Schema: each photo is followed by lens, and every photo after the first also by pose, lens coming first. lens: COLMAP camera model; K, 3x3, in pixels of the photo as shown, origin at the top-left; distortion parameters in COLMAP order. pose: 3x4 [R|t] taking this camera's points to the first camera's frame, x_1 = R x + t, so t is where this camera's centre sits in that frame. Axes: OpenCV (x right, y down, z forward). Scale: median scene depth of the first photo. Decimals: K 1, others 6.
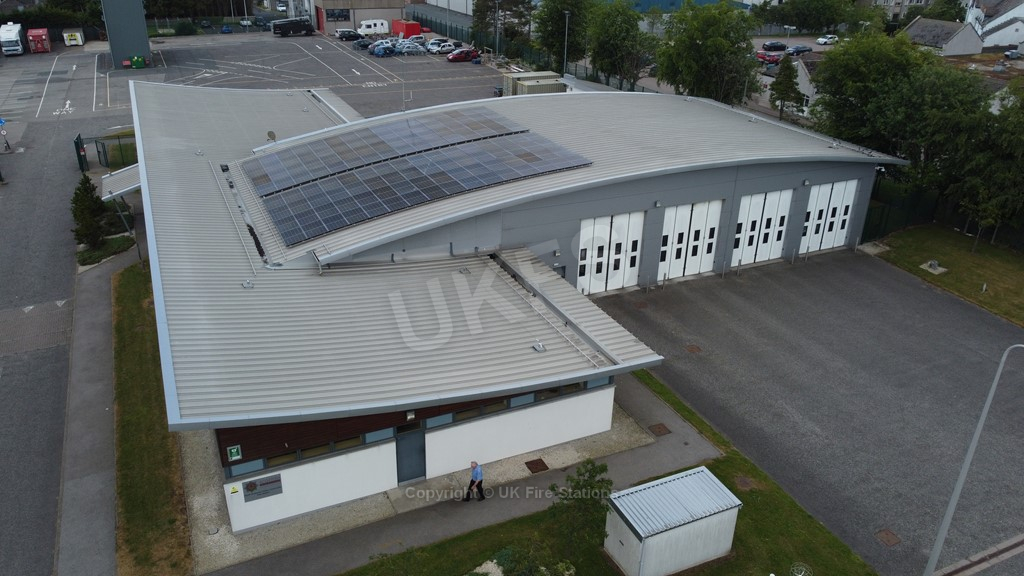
lens RADIAL K [[776.5, 0, 512.0], [0, 776.5, 288.0], [0, 0, 1]] dist [0.010858, -0.015861]
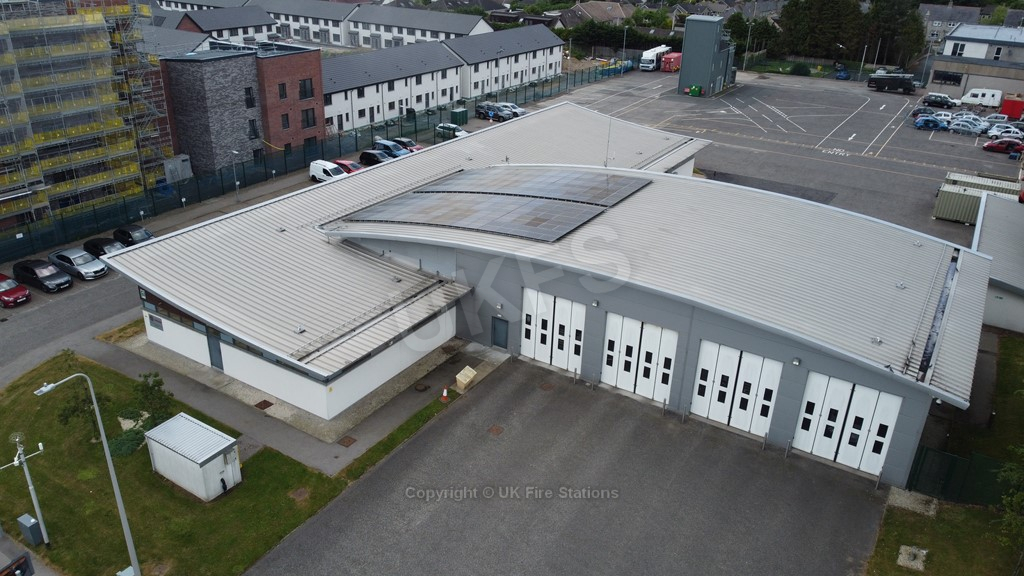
lens RADIAL K [[776.5, 0, 512.0], [0, 776.5, 288.0], [0, 0, 1]] dist [0.010858, -0.015861]
pose [[0.542430, 0.352990, -0.762344, 0.798586], [-0.375294, 0.913679, 0.156031, -0.218880], [0.751614, 0.201467, 0.628082, 0.266099]]
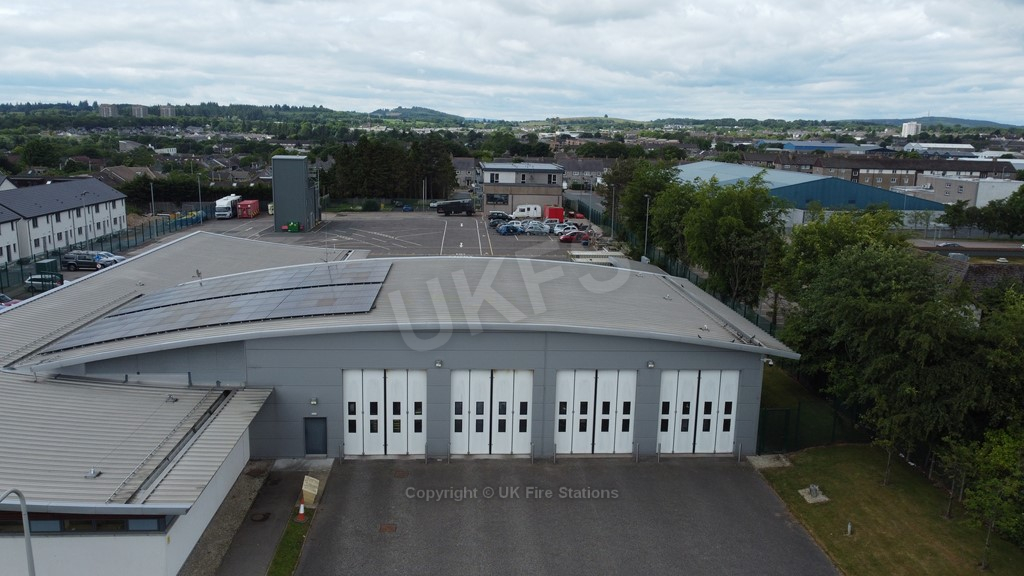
lens RADIAL K [[776.5, 0, 512.0], [0, 776.5, 288.0], [0, 0, 1]] dist [0.010858, -0.015861]
pose [[0.932058, 0.073070, -0.354863, 0.529693], [-0.157316, 0.963924, -0.214714, -0.011341], [0.326372, 0.255951, 0.909929, 0.163345]]
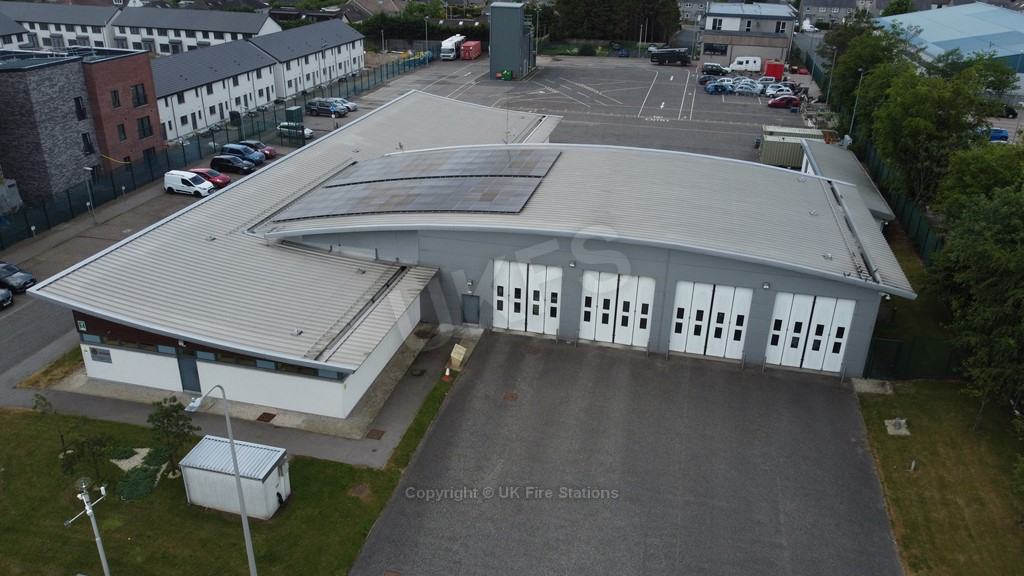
lens RADIAL K [[776.5, 0, 512.0], [0, 776.5, 288.0], [0, 0, 1]] dist [0.010858, -0.015861]
pose [[0.782746, 0.257659, -0.566499, 0.659771], [-0.269899, 0.960756, 0.064051, -0.110921], [0.560771, 0.102762, 0.821569, 0.086833]]
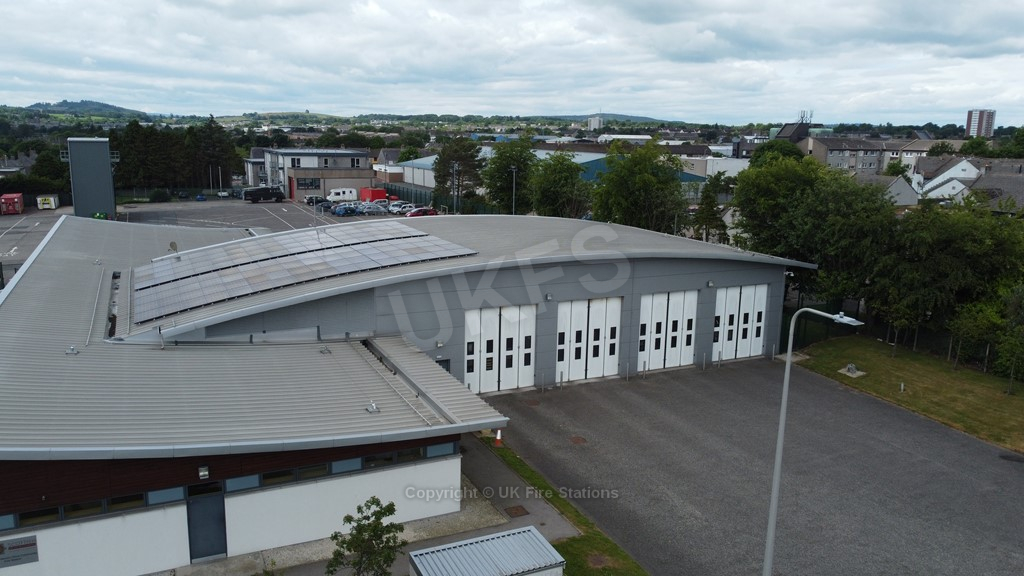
lens RADIAL K [[776.5, 0, 512.0], [0, 776.5, 288.0], [0, 0, 1]] dist [0.010858, -0.015861]
pose [[0.999980, -0.004311, 0.004588, 0.124727], [0.005282, 0.971065, -0.238756, 0.100692], [-0.003426, 0.238776, 0.971069, 0.055078]]
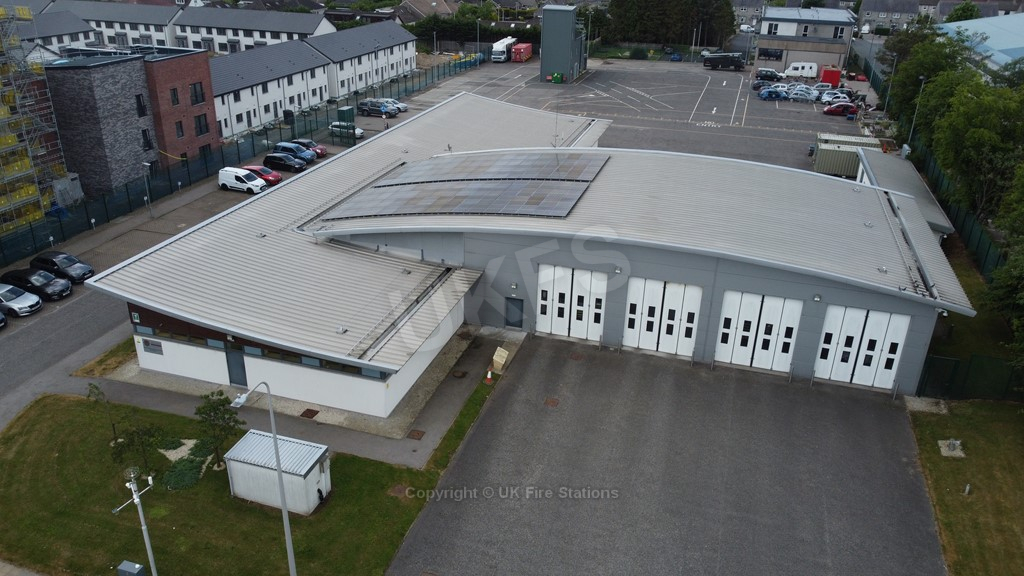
lens RADIAL K [[776.5, 0, 512.0], [0, 776.5, 288.0], [0, 0, 1]] dist [0.010858, -0.015861]
pose [[0.741642, 0.277905, -0.610521, 0.657304], [-0.293186, 0.952901, 0.077601, -0.113020], [0.603332, 0.121444, 0.788189, 0.088985]]
